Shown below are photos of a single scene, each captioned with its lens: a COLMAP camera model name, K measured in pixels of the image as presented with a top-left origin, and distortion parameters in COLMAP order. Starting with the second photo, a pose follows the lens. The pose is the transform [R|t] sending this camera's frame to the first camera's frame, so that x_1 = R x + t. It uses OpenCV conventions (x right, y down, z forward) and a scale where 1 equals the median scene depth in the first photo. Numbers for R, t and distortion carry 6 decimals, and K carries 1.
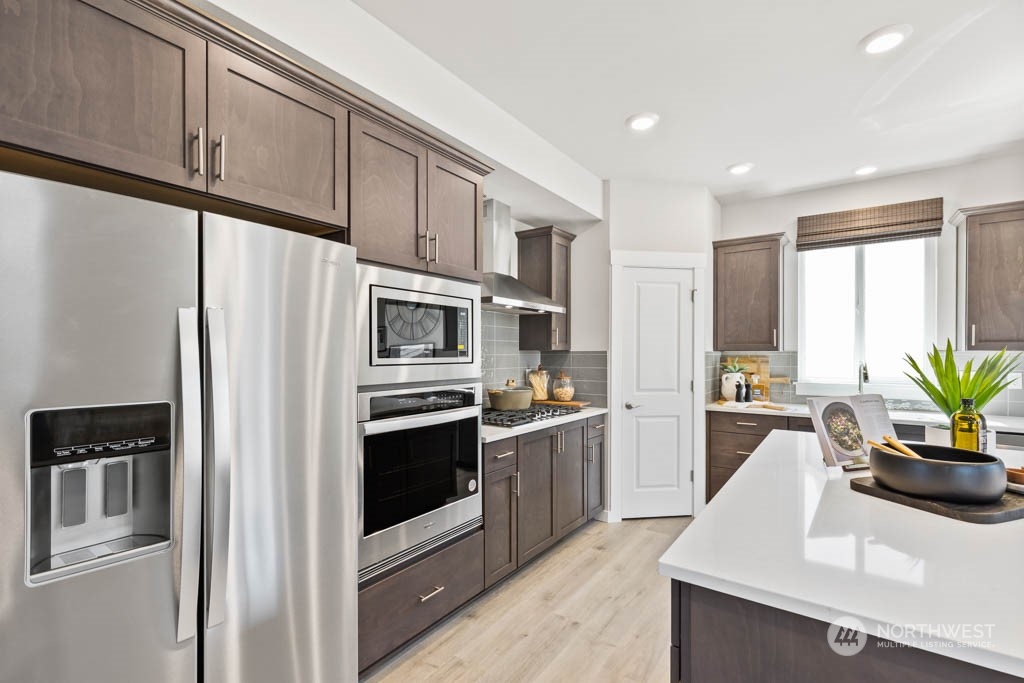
lens RADIAL K [[461.6, 0, 515.1], [0, 461.6, 346.9], [0, 0, 1]] dist [0.001581, 0.000699]
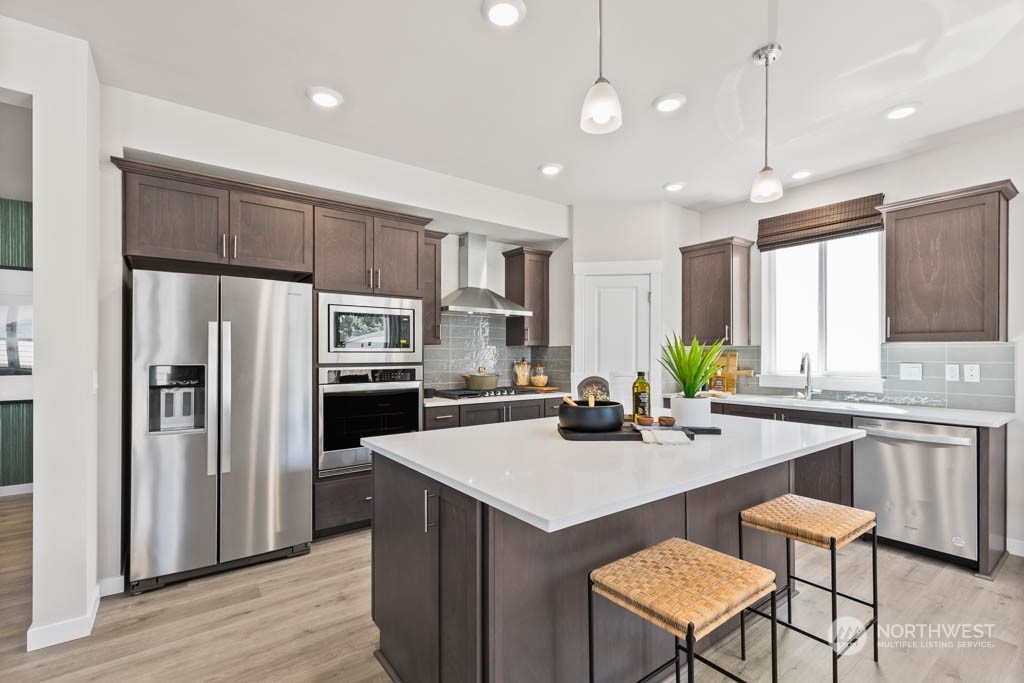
lens RADIAL K [[461.6, 0, 512.8], [0, 461.6, 347.9], [0, 0, 1]] dist [0.001581, 0.000699]
pose [[0.950414, -0.004868, -0.310951, 0.442972], [0.004286, 0.999988, -0.002555, 0.017175], [0.310959, 0.001096, 0.950423, -0.209881]]
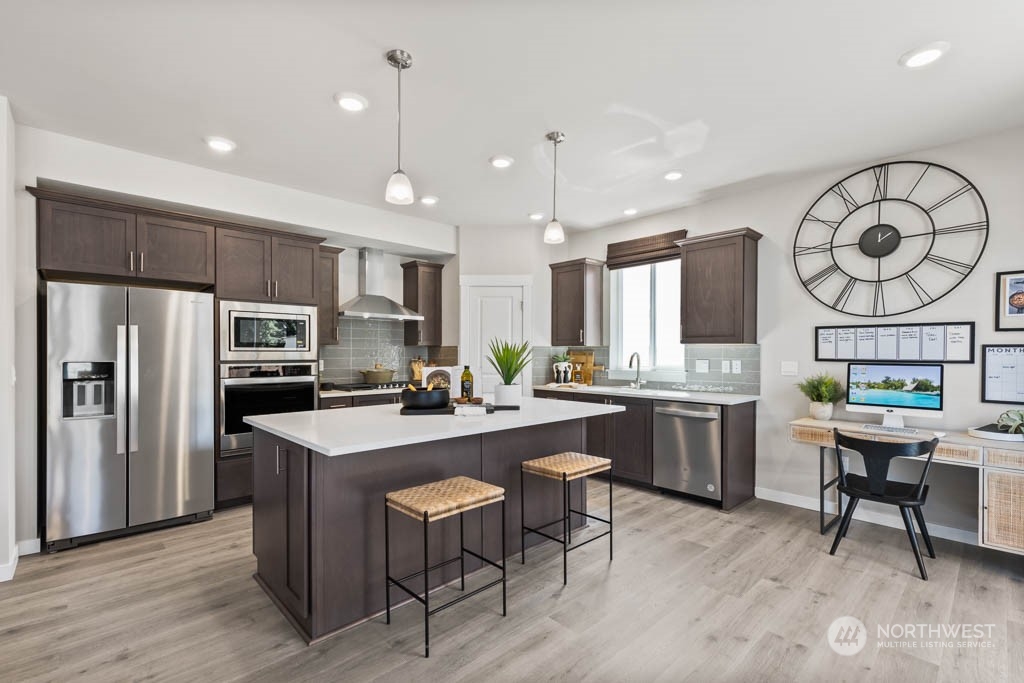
lens RADIAL K [[461.6, 0, 514.9], [0, 461.6, 350.9], [0, 0, 1]] dist [0.001581, 0.000699]
pose [[0.980825, -0.001383, -0.194887, 0.668850], [0.002615, 0.999978, 0.006063, 0.016410], [0.194874, -0.006456, 0.980807, -0.378091]]
